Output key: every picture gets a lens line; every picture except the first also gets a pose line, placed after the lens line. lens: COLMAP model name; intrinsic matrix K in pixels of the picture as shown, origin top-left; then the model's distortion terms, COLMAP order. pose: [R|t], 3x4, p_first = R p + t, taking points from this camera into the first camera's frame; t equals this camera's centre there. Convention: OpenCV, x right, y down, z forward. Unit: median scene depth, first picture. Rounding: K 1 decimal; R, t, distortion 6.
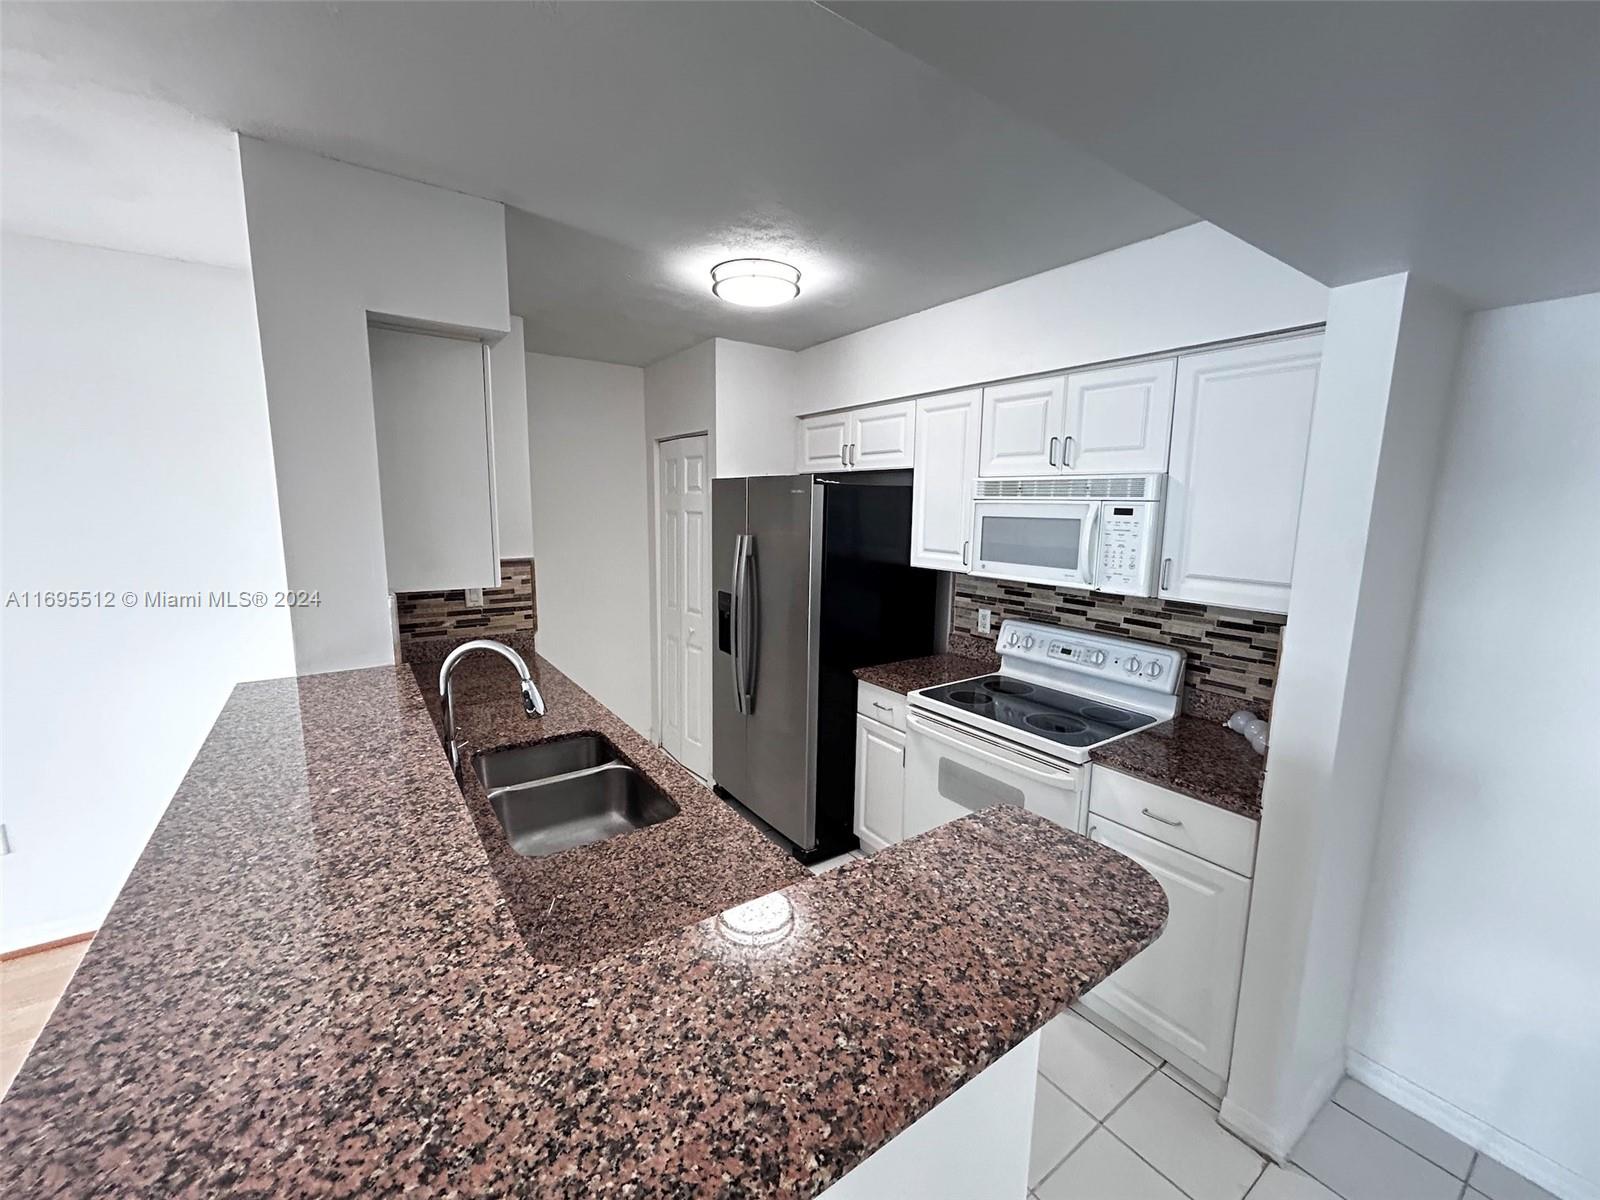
lens RADIAL K [[648.3, 0, 800.0], [0, 648.3, 600.0], [0, 0, 1]] dist [-0.001301, 0.000072]
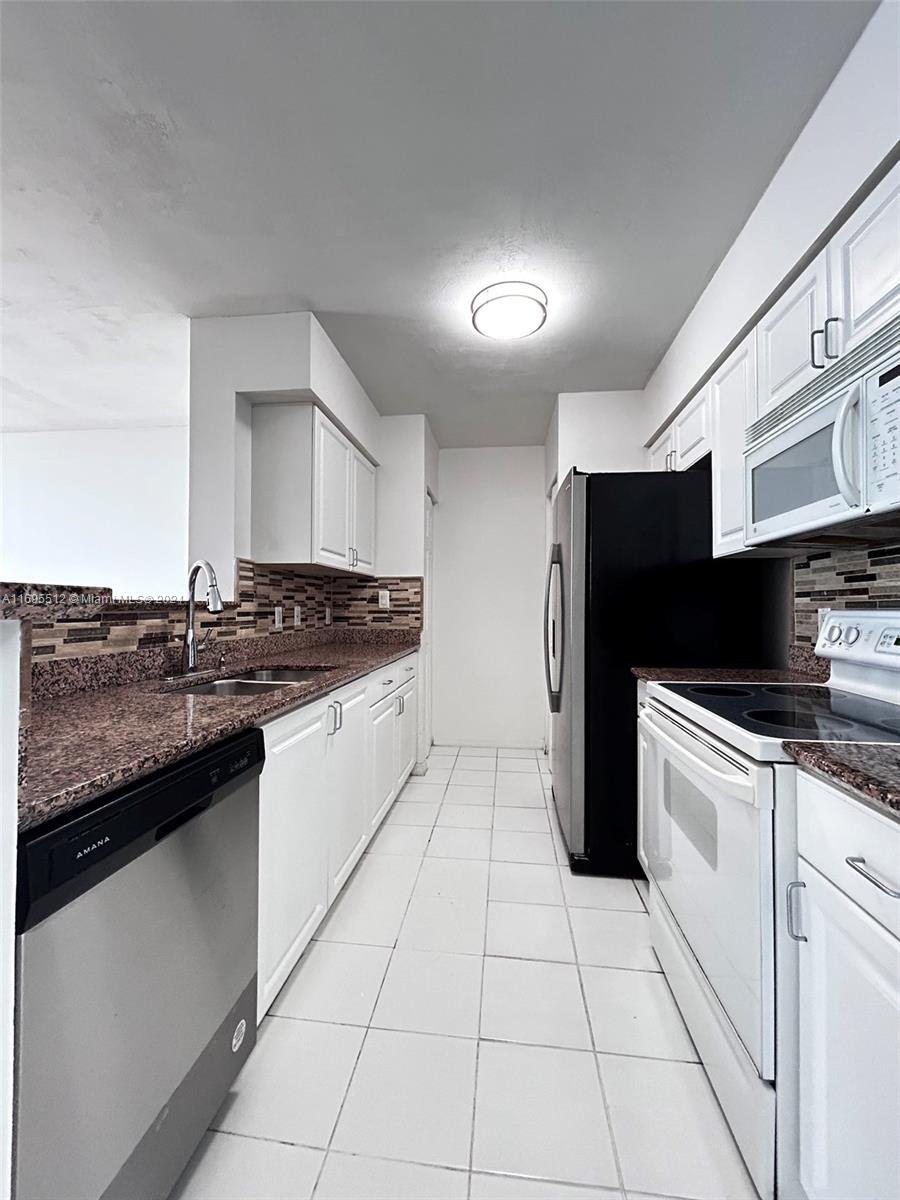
lens RADIAL K [[486.3, 0, 450.0], [0, 486.3, 600.0], [0, 0, 1]] dist [-0.001301, 0.000072]
pose [[0.743013, -0.021373, -0.668935, 0.354505], [-0.094515, 0.986123, -0.136489, 0.130713], [0.662569, 0.164638, 0.730682, 0.296853]]
